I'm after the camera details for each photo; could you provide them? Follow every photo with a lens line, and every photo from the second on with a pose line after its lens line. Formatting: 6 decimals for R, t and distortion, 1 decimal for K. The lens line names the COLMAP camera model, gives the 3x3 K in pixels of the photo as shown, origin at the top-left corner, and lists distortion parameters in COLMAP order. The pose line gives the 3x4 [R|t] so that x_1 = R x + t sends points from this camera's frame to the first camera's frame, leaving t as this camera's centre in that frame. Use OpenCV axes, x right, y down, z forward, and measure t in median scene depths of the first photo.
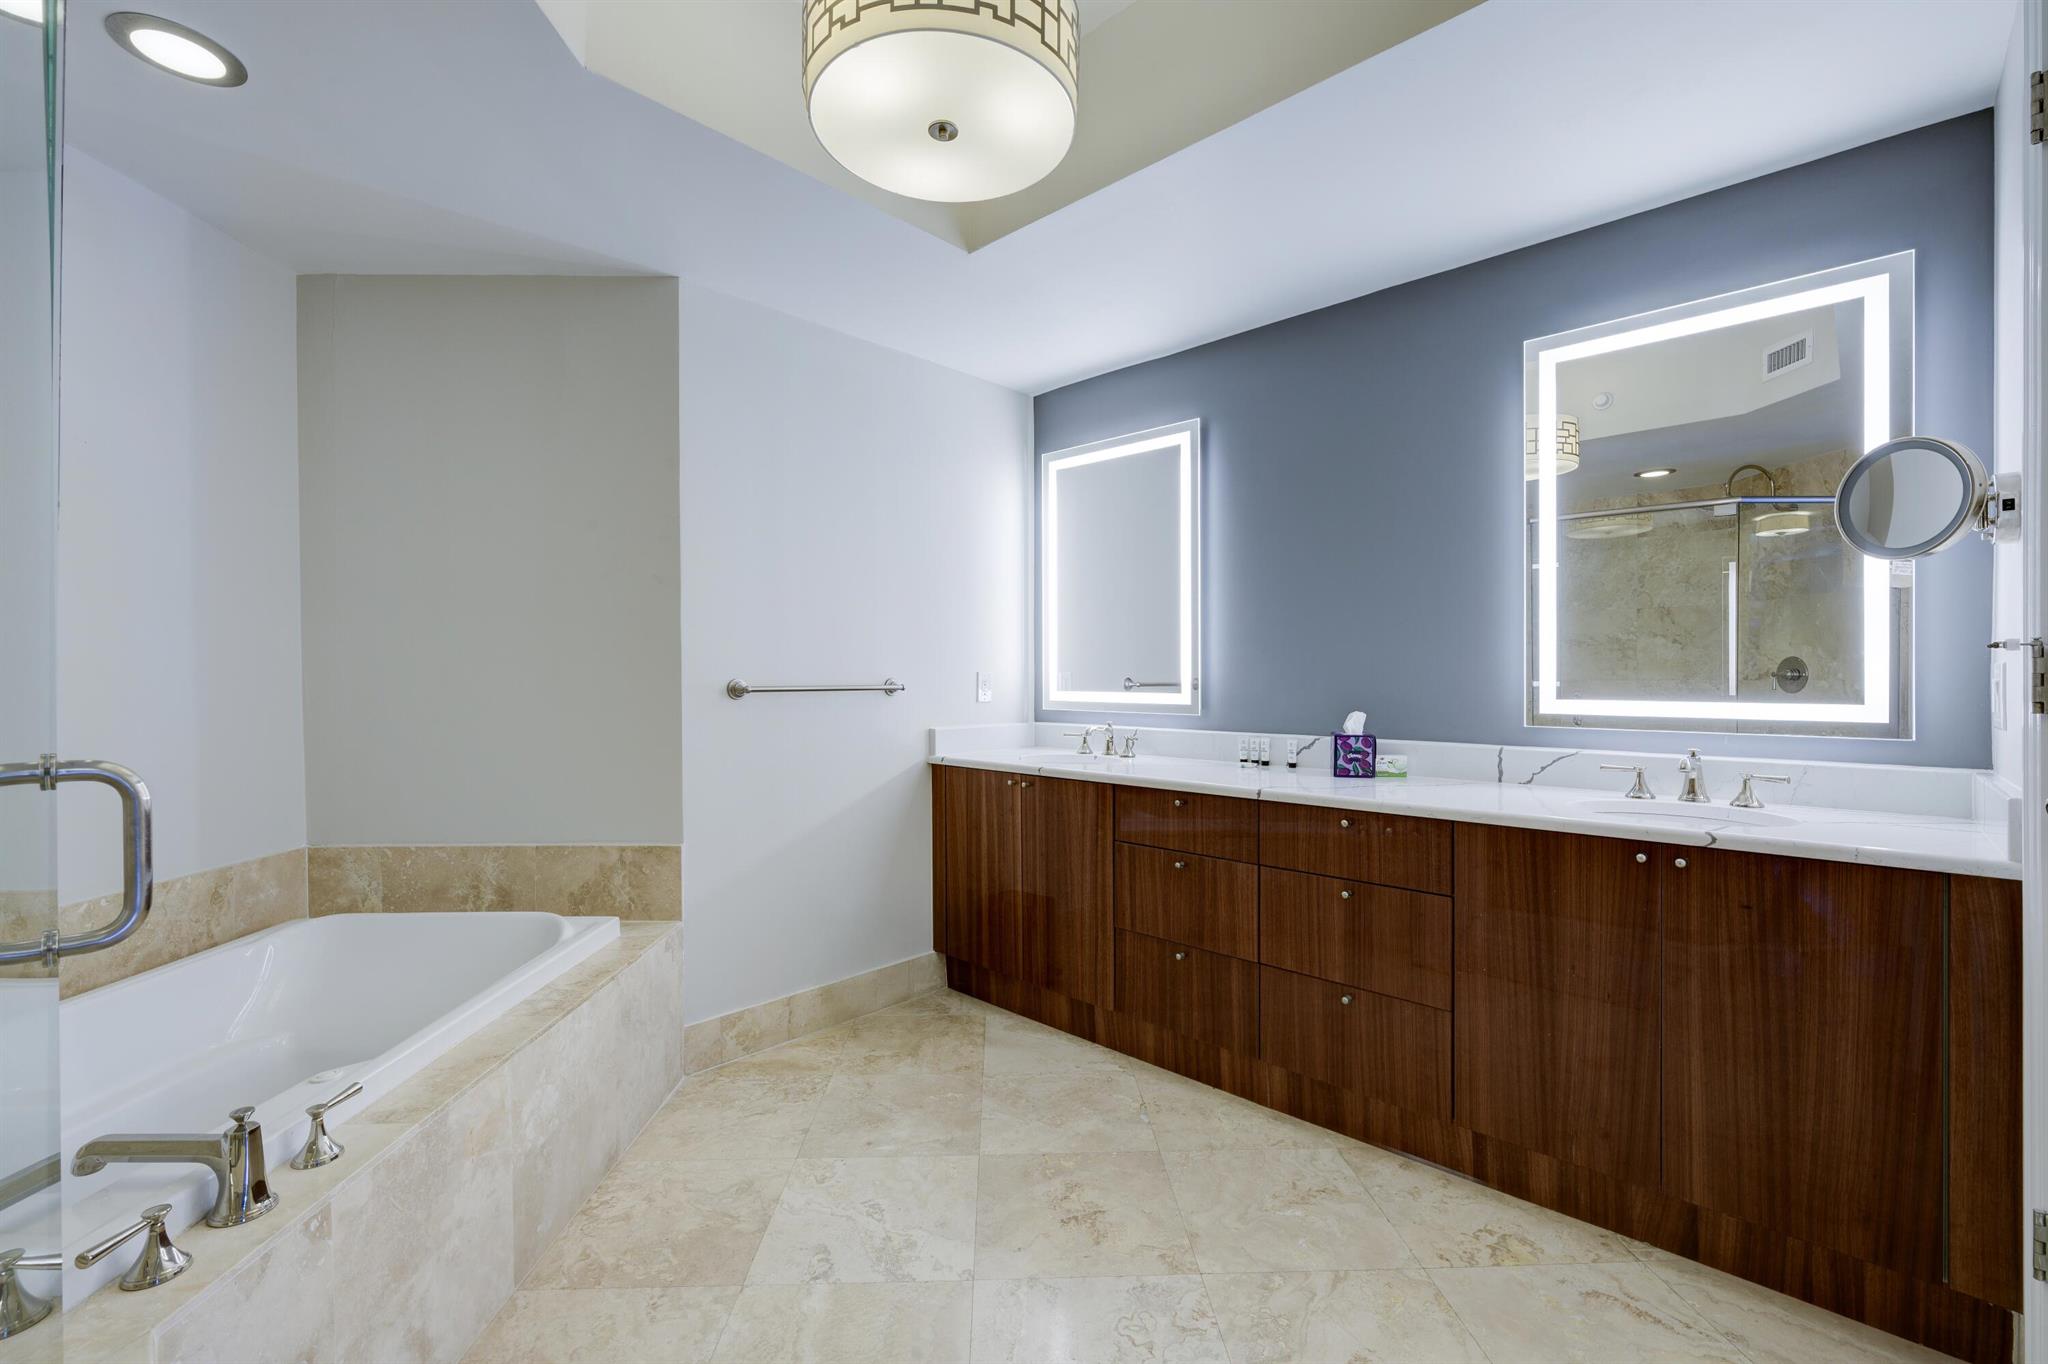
lens RADIAL K [[866.3, 0, 1025.5], [0, 866.3, 689.2], [0, 0, 1]] dist [-0.001920, -0.000364]
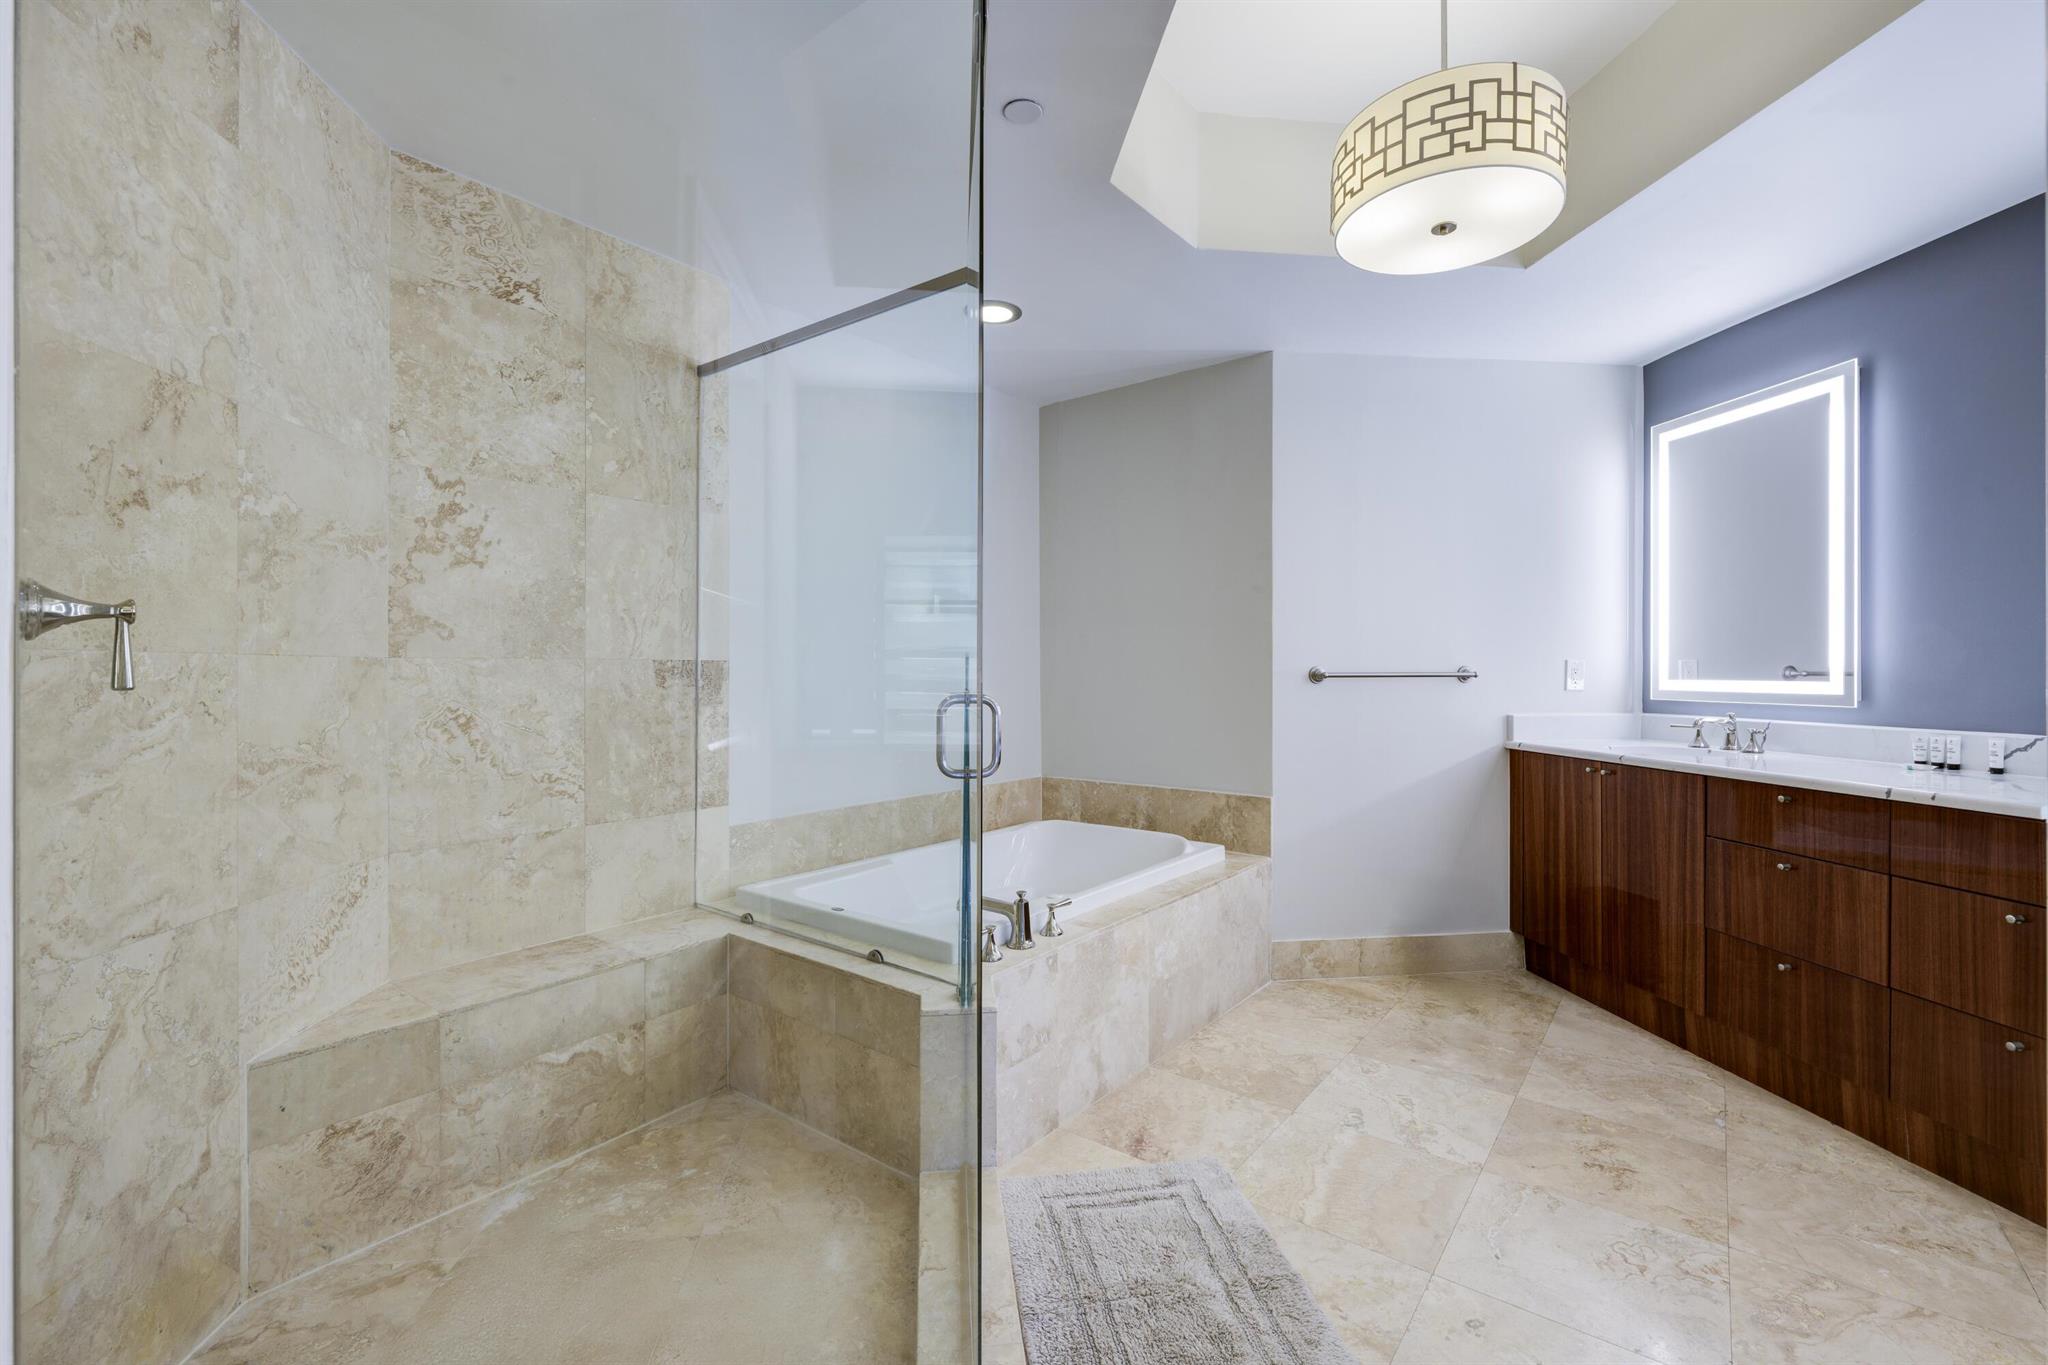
lens RADIAL K [[866.3, 0, 1025.5], [0, 866.3, 689.7], [0, 0, 1]] dist [-0.001920, -0.000364]
pose [[0.763766, 0.012327, -0.645375, 0.143933], [-0.008569, 0.999923, 0.008958, 0.013847], [0.645436, -0.001312, 0.763813, -0.200128]]
